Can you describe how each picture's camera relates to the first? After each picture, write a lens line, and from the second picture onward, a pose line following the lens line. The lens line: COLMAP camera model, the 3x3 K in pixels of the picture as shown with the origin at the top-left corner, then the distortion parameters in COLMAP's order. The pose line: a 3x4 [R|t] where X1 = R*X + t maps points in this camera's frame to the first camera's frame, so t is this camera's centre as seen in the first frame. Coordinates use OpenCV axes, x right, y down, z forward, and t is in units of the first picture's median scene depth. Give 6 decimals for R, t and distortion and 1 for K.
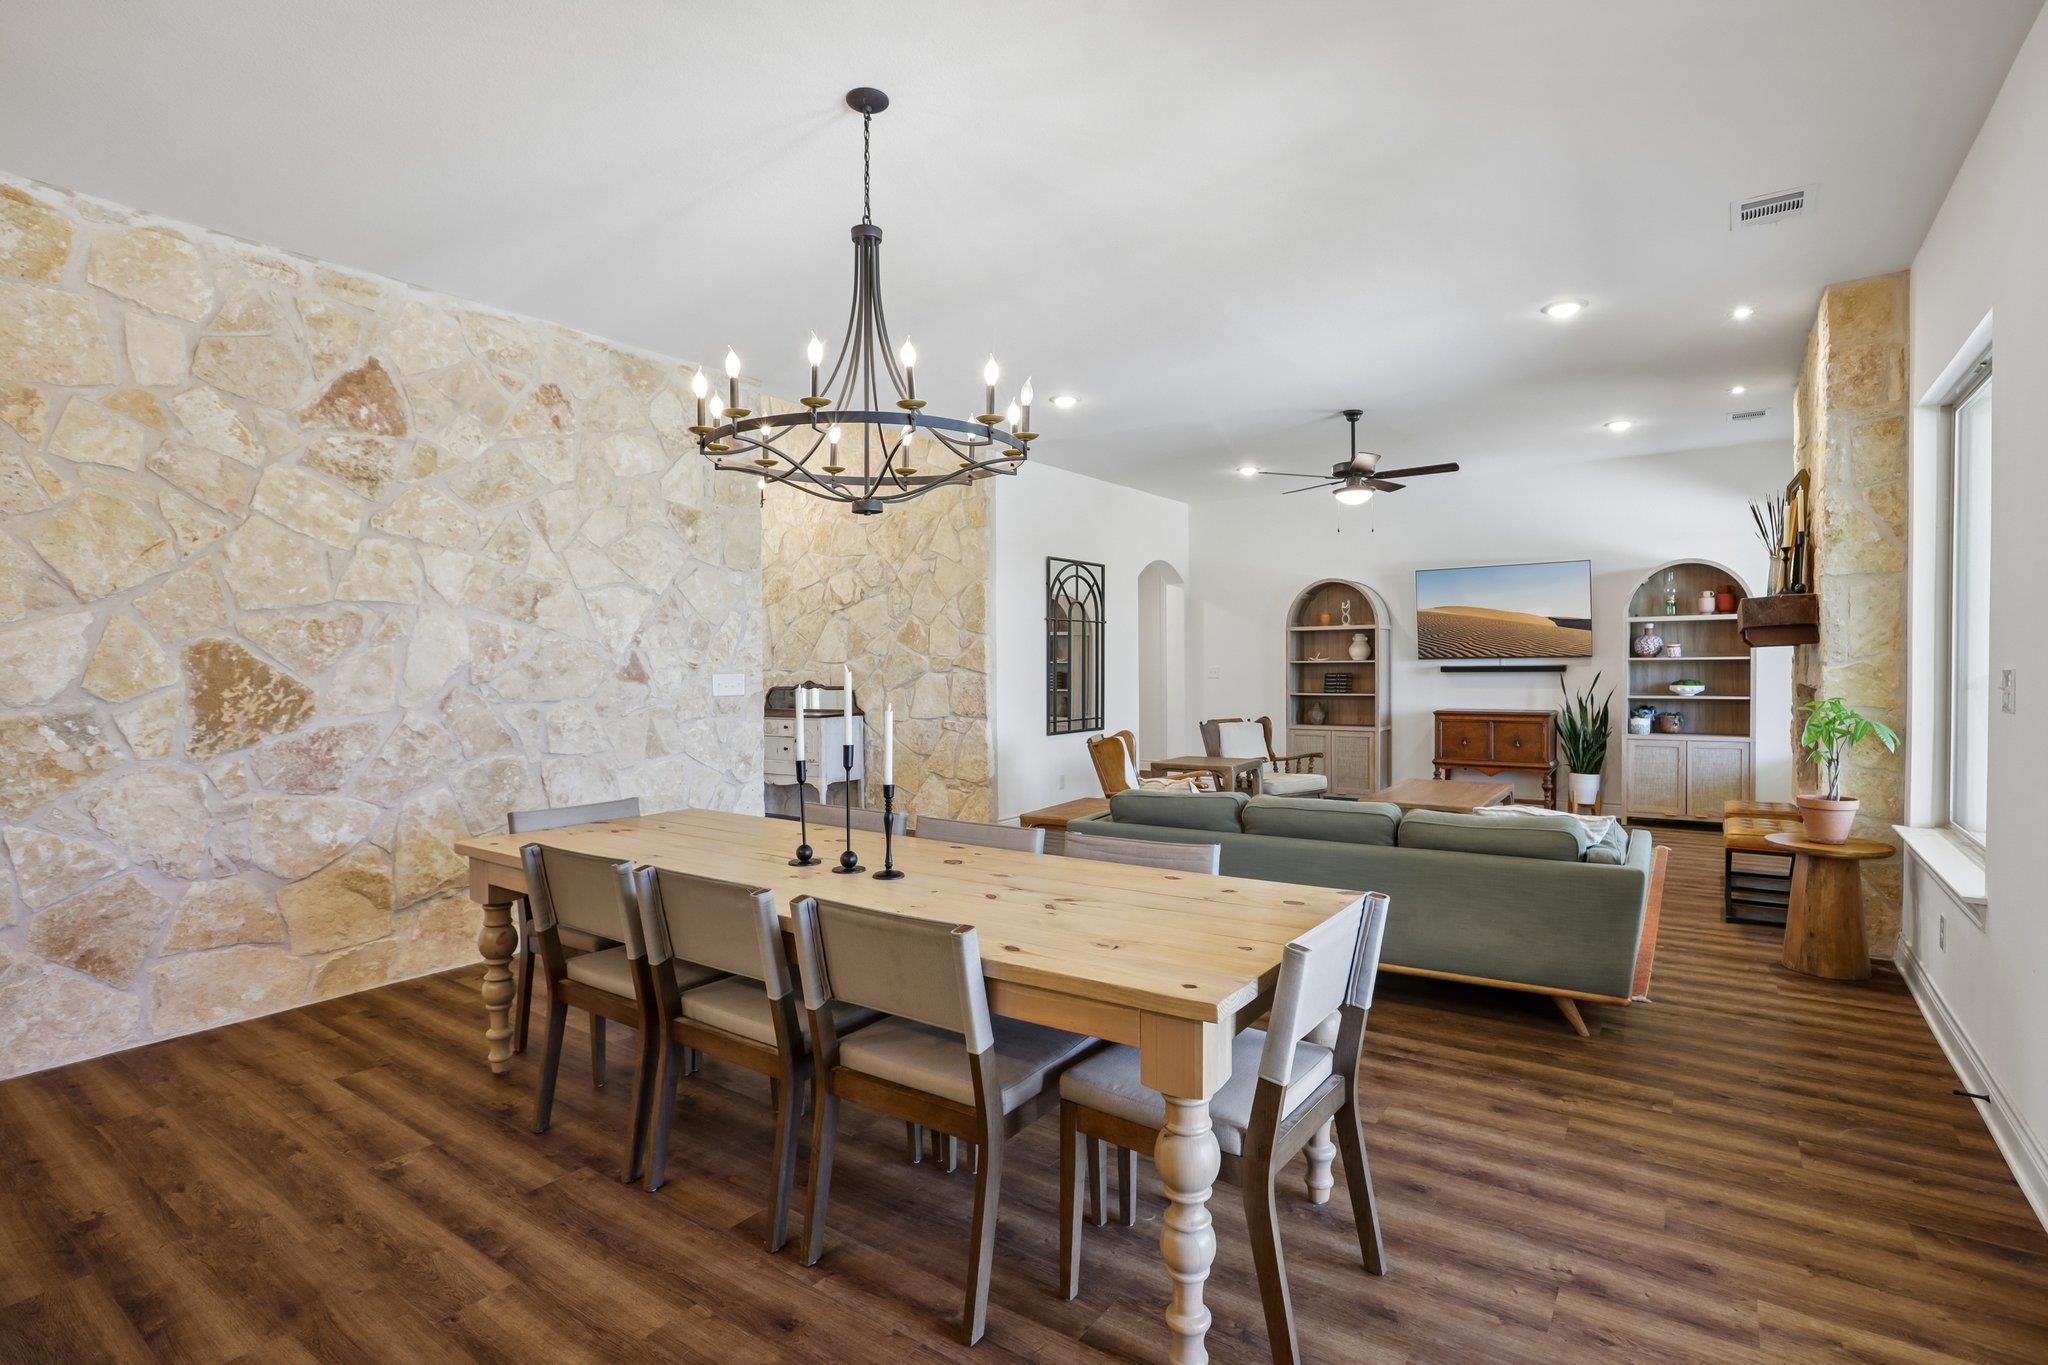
lens RADIAL K [[1004.2, 0, 1025.1], [0, 1004.2, 669.0], [0, 0, 1]] dist [-0.037382, 0.017310]
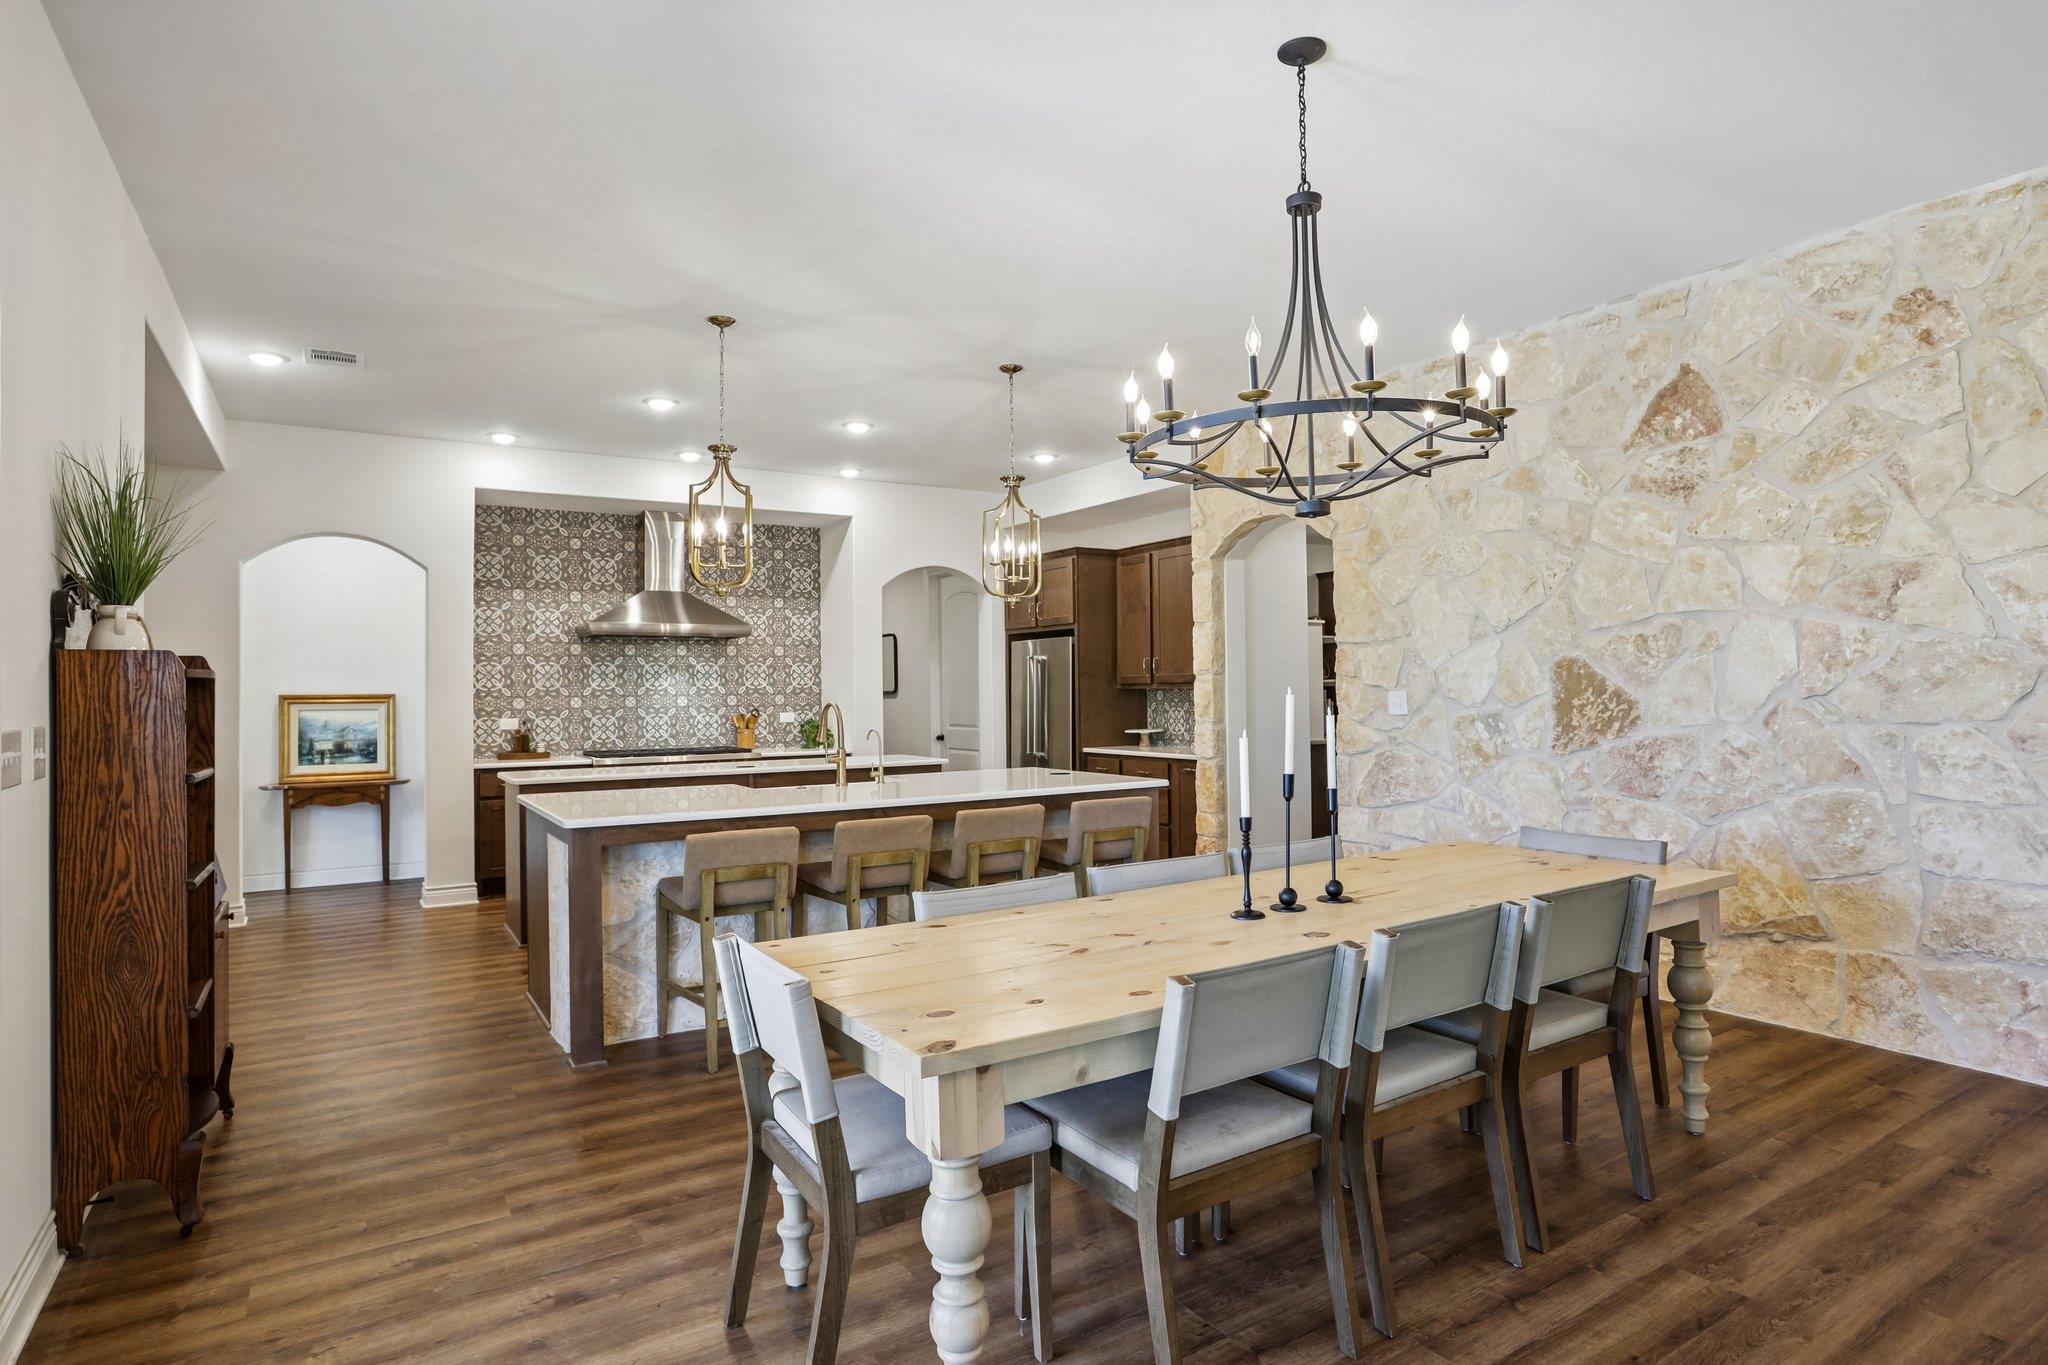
lens RADIAL K [[1094.9, 0, 1030.7], [0, 1094.9, 669.9], [0, 0, 1]] dist [-0.031510, 0.013018]
pose [[-0.374108, -0.003020, -0.927380, 0.445586], [0.009754, 0.999927, -0.007191, -0.006798], [0.927334, -0.011736, -0.374051, 0.611687]]
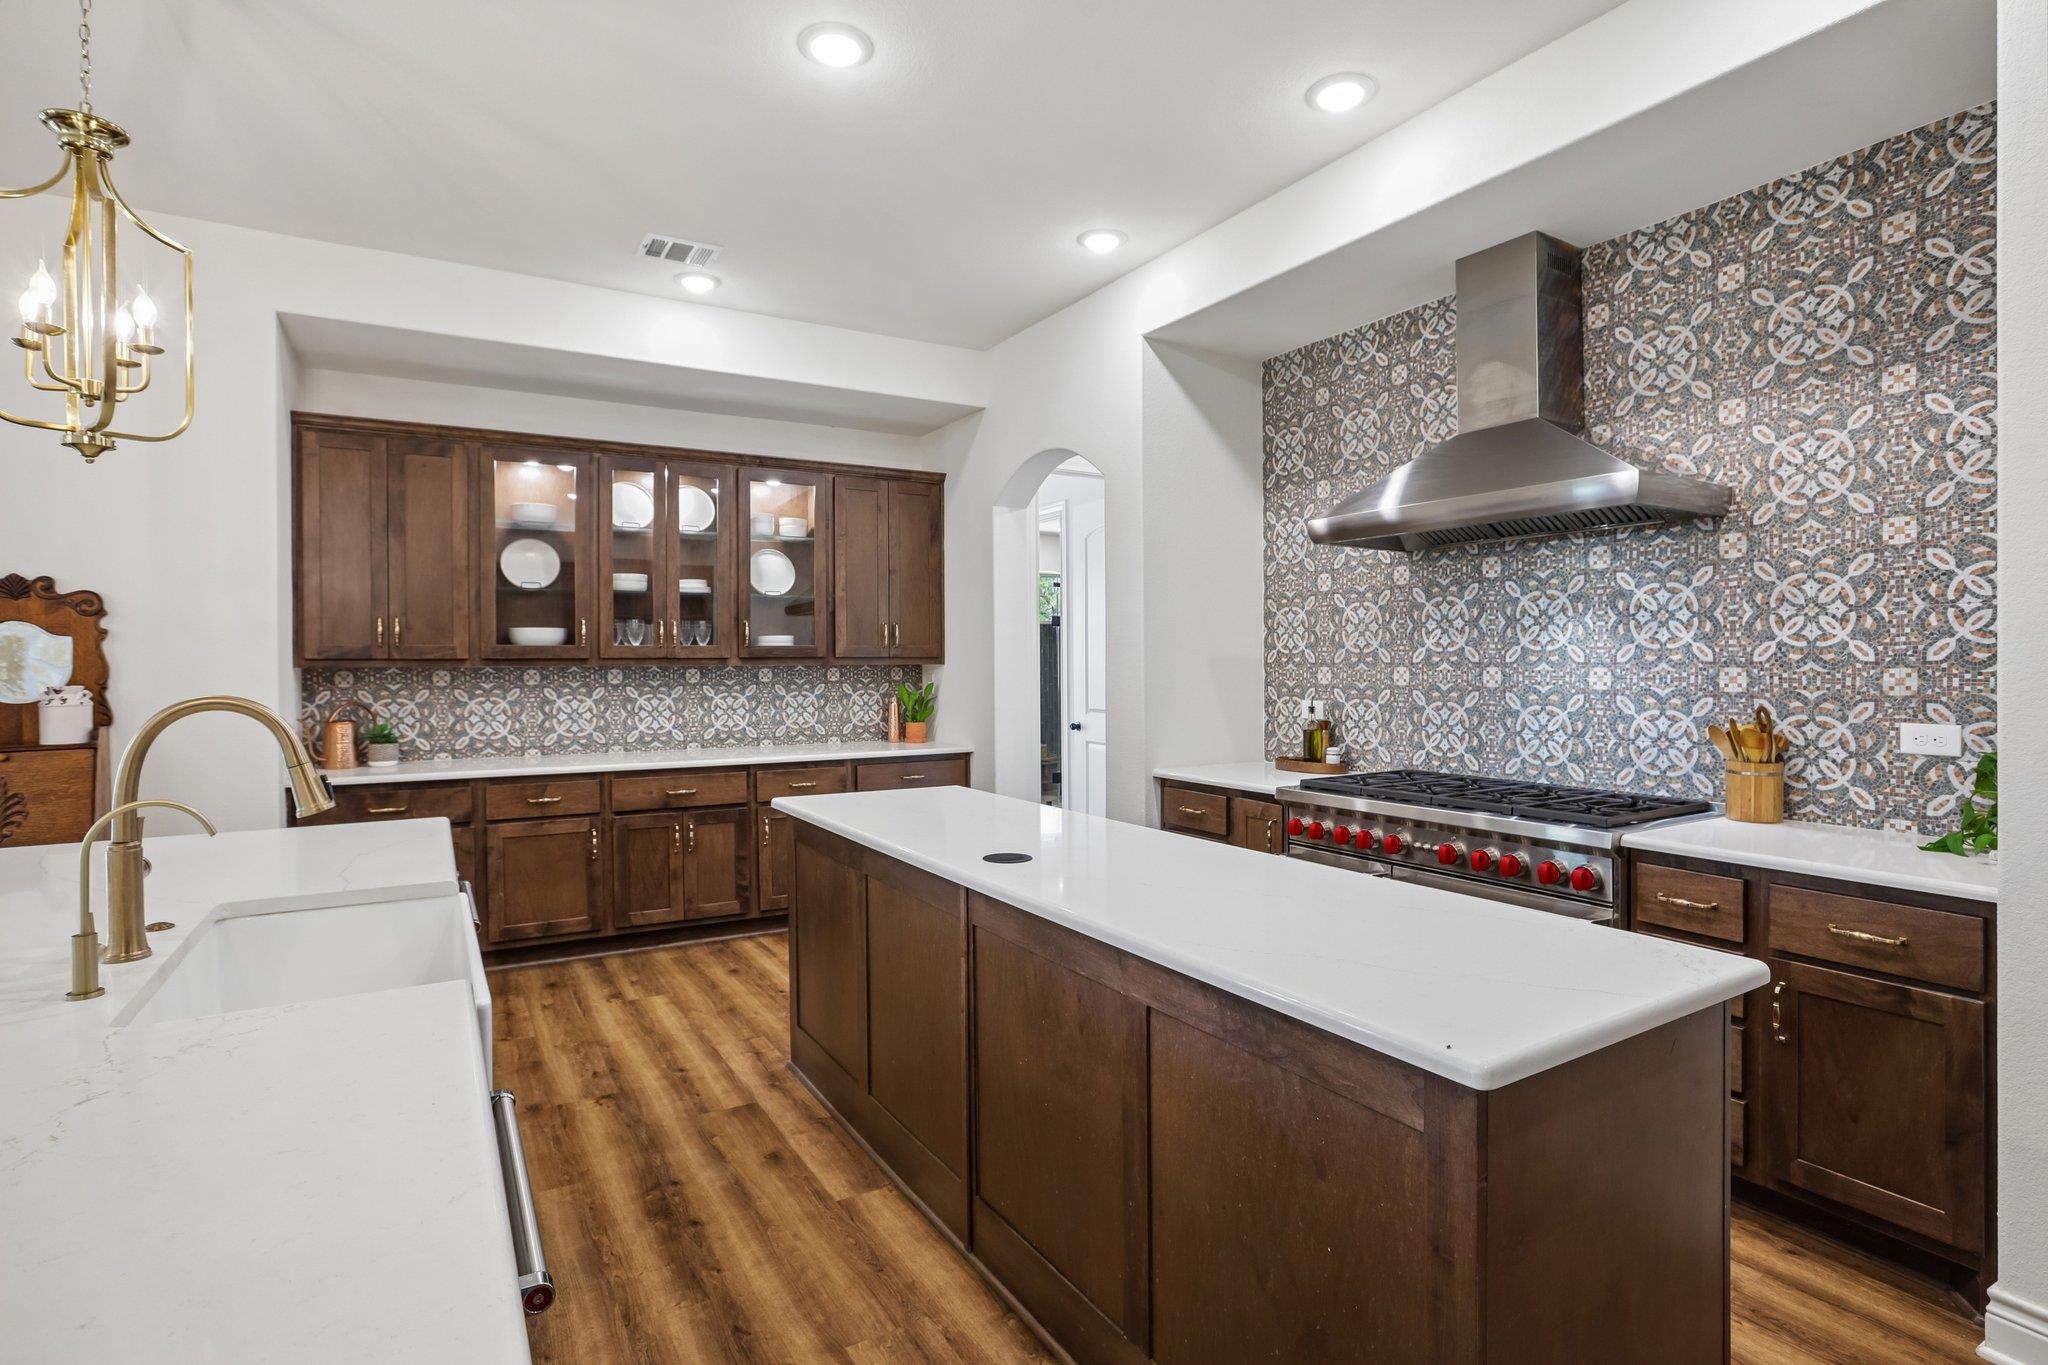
lens RADIAL K [[1004.2, 0, 999.0], [0, 1004.2, 657.8], [0, 0, 1]] dist [-0.037382, 0.017310]
pose [[-0.914529, 0.018525, 0.404096, -0.754649], [0.020985, 0.999778, 0.001660, 0.000797], [-0.403975, 0.009998, -0.914715, 0.245953]]
